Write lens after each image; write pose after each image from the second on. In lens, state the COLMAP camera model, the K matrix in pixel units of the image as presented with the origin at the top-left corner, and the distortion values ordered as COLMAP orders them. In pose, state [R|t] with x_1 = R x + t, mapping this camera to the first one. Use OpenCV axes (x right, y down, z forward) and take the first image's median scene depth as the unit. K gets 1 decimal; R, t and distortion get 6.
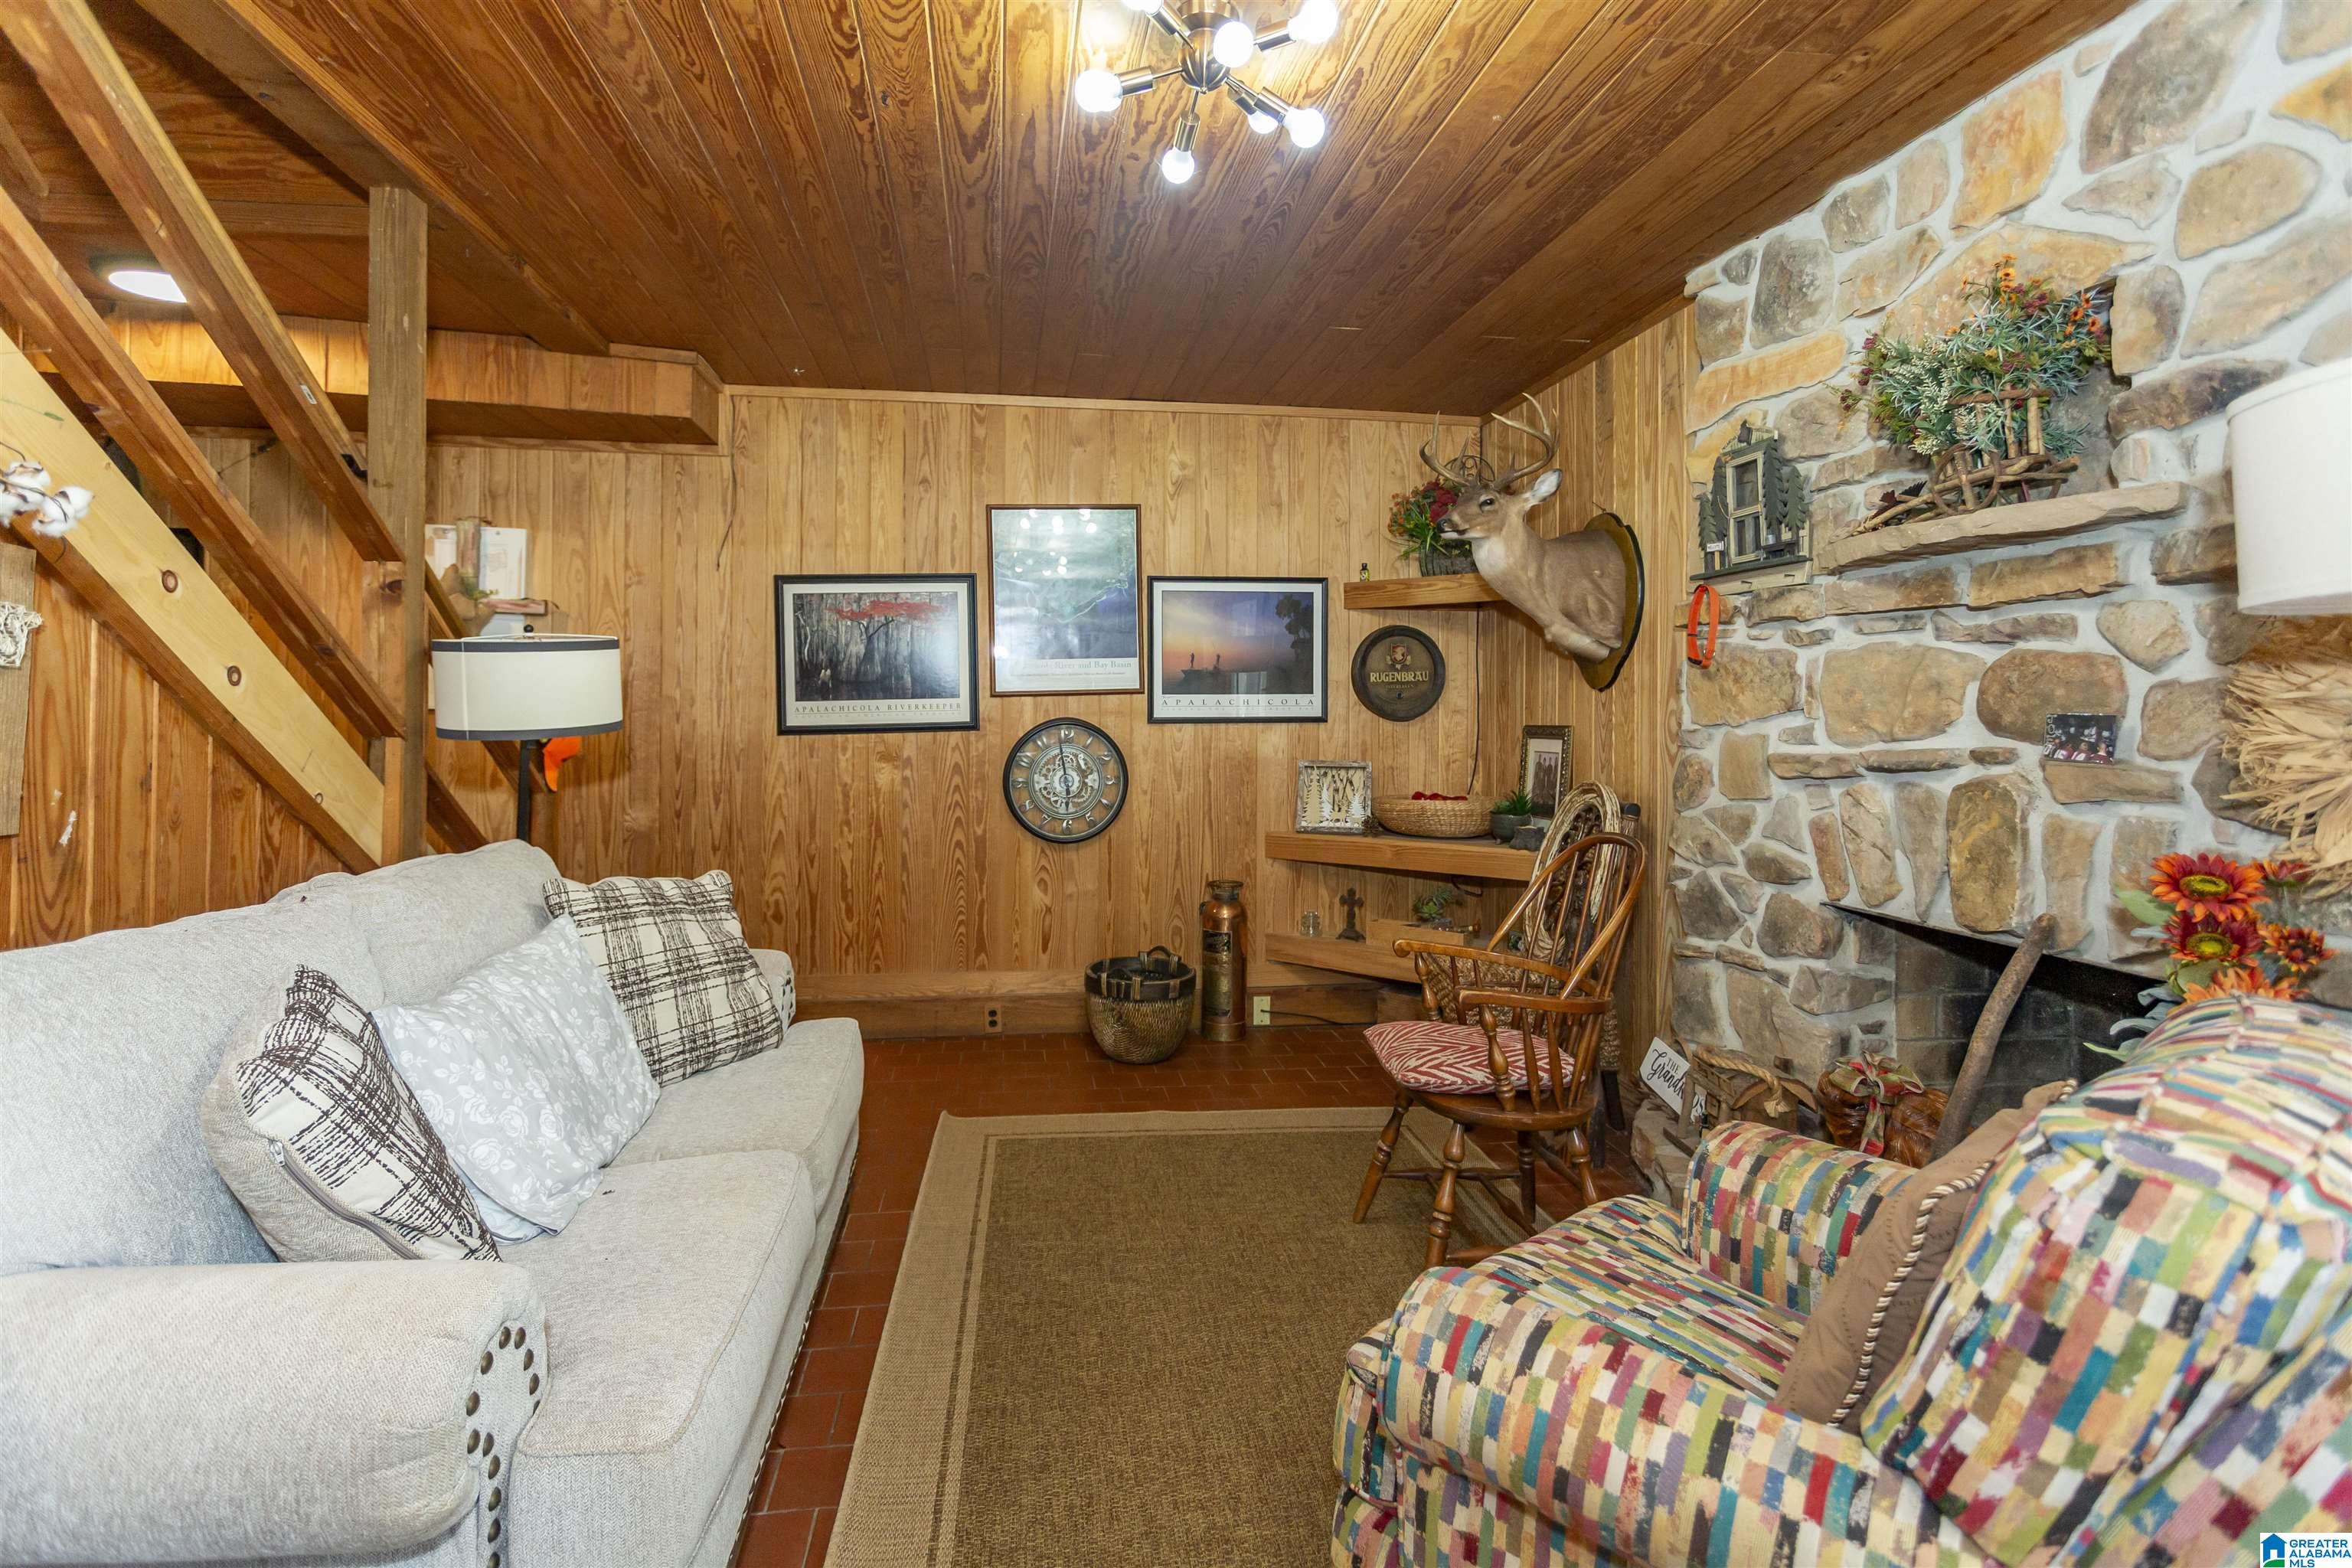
lens RADIAL K [[1138.5, 0, 1182.0], [0, 1138.5, 711.7], [0, 0, 1]] dist [0.003194, 0.000239]
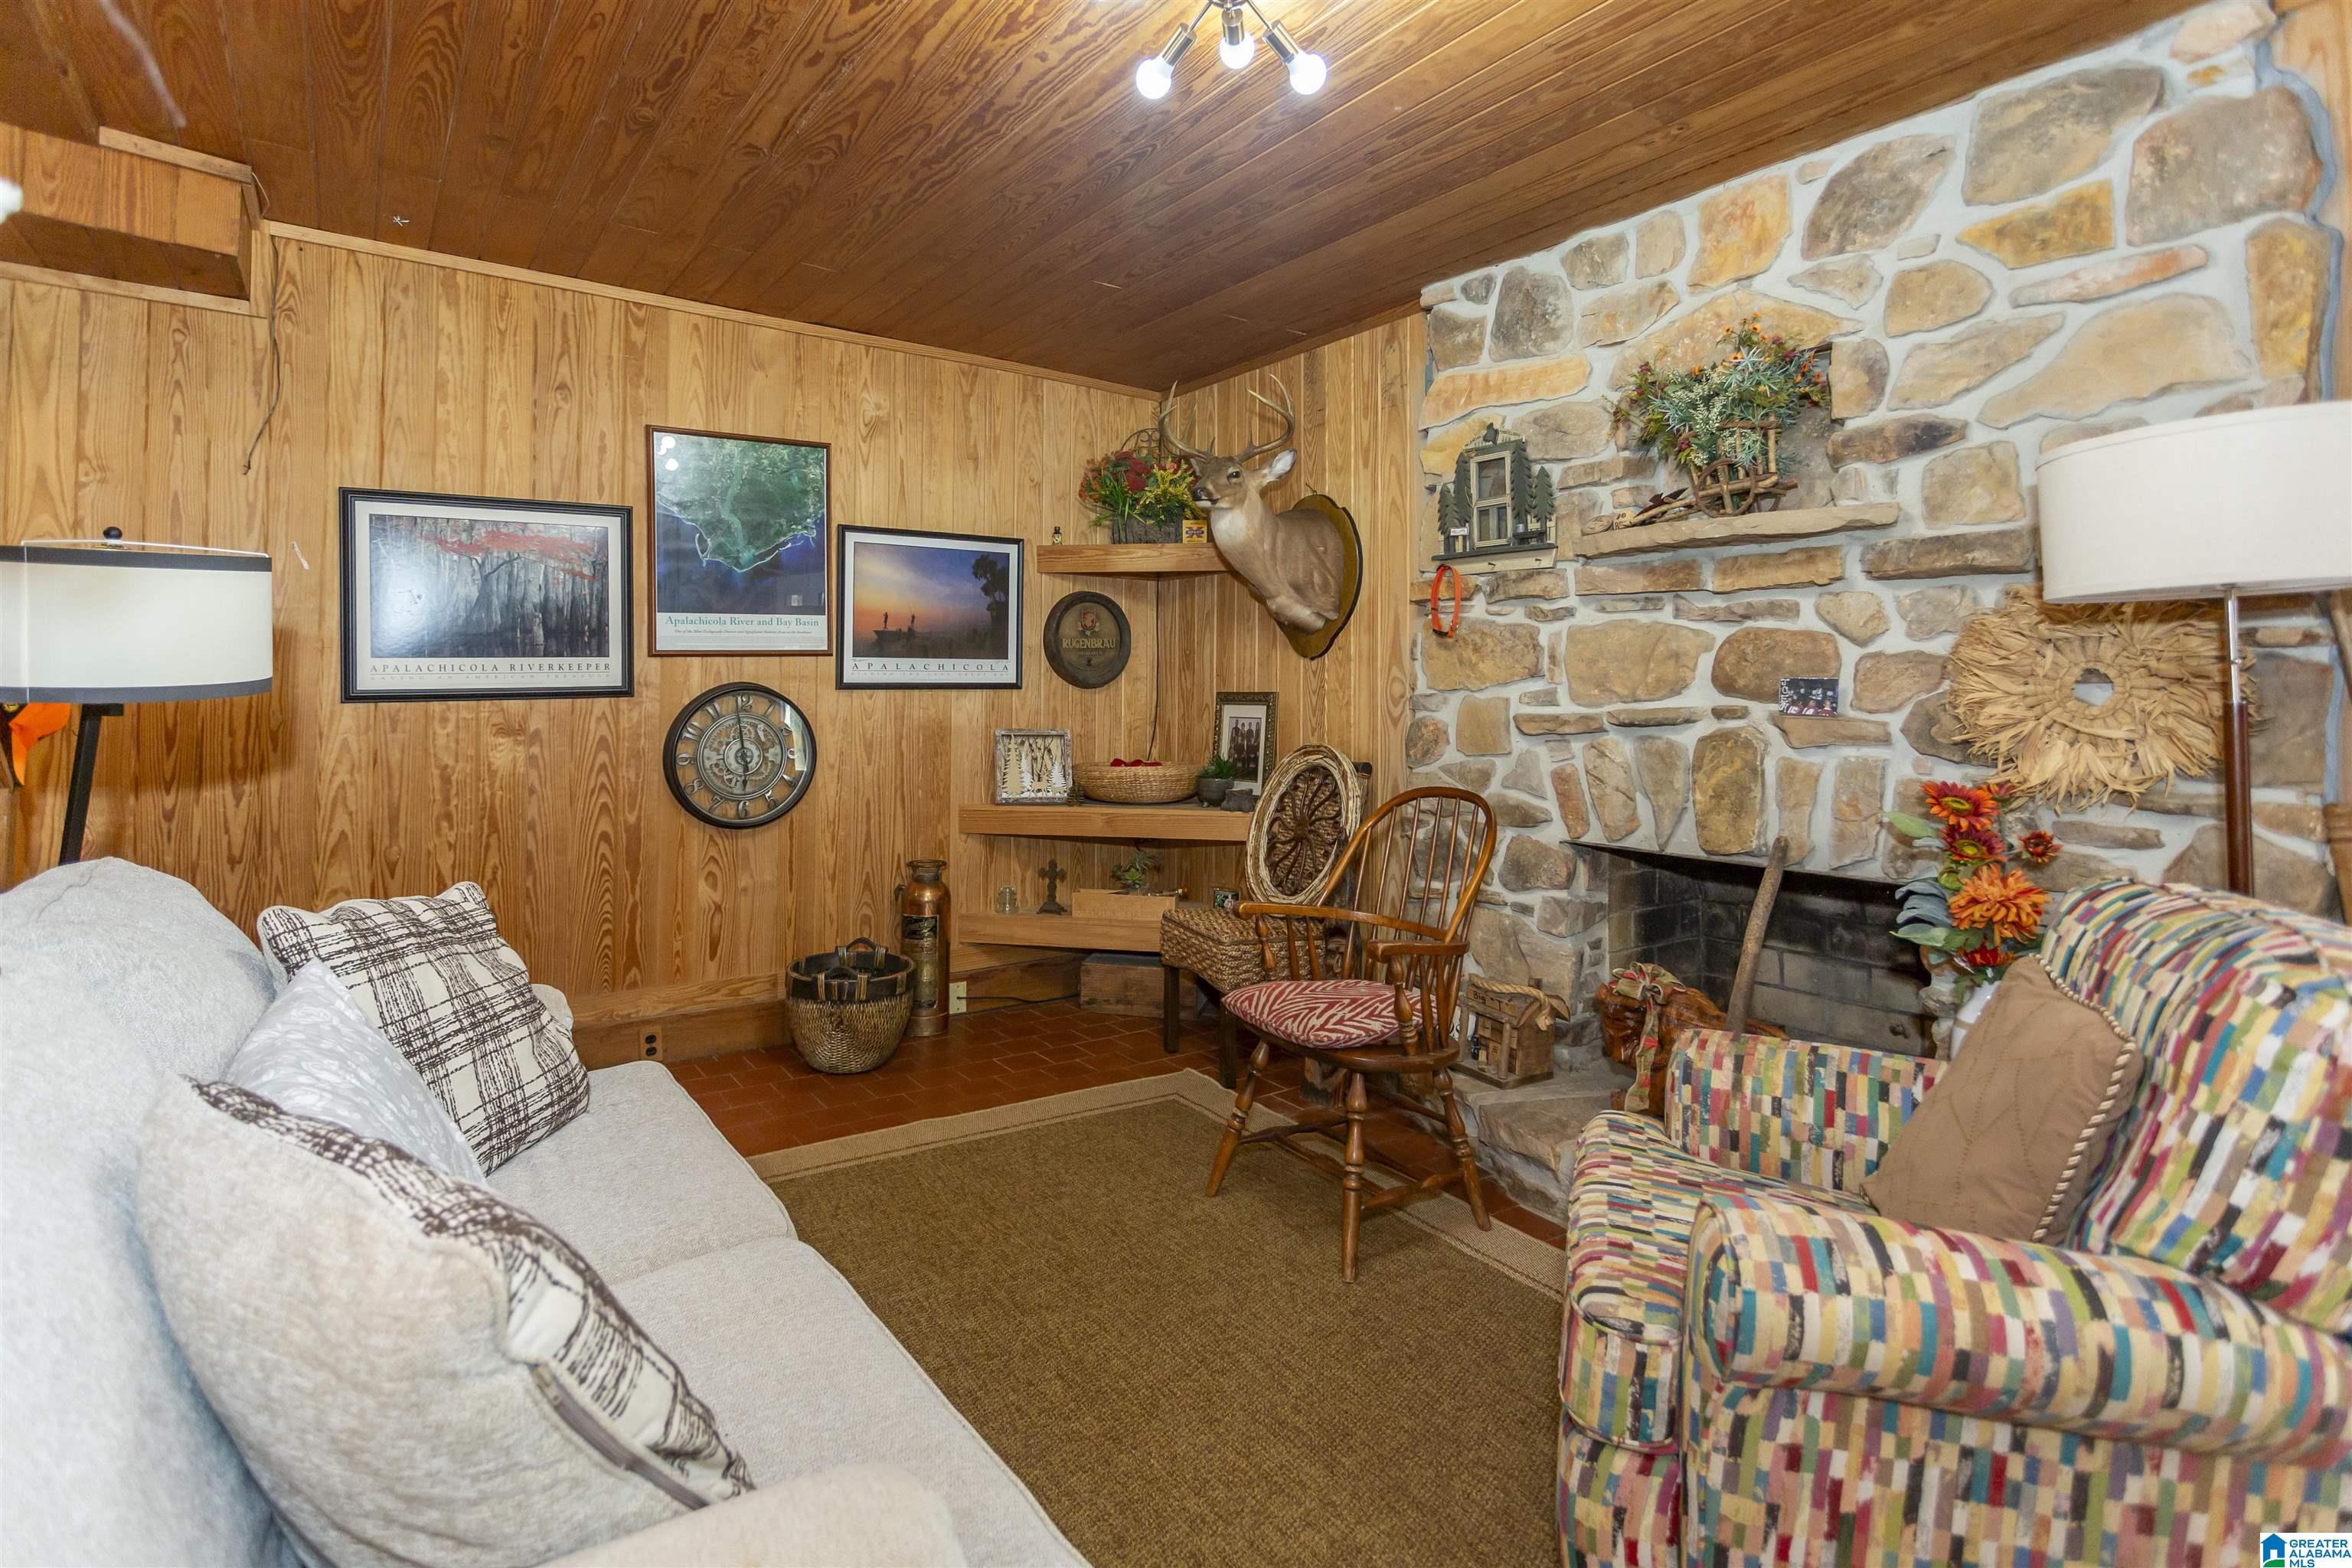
lens RADIAL K [[1138.5, 0, 1177.3], [0, 1138.5, 671.0], [0, 0, 1]] dist [0.003194, 0.000239]
pose [[0.890279, 0.011421, 0.455272, -0.332730], [-0.005239, 0.999876, -0.014838, 0.012952], [-0.455385, 0.010825, 0.890229, 0.142708]]
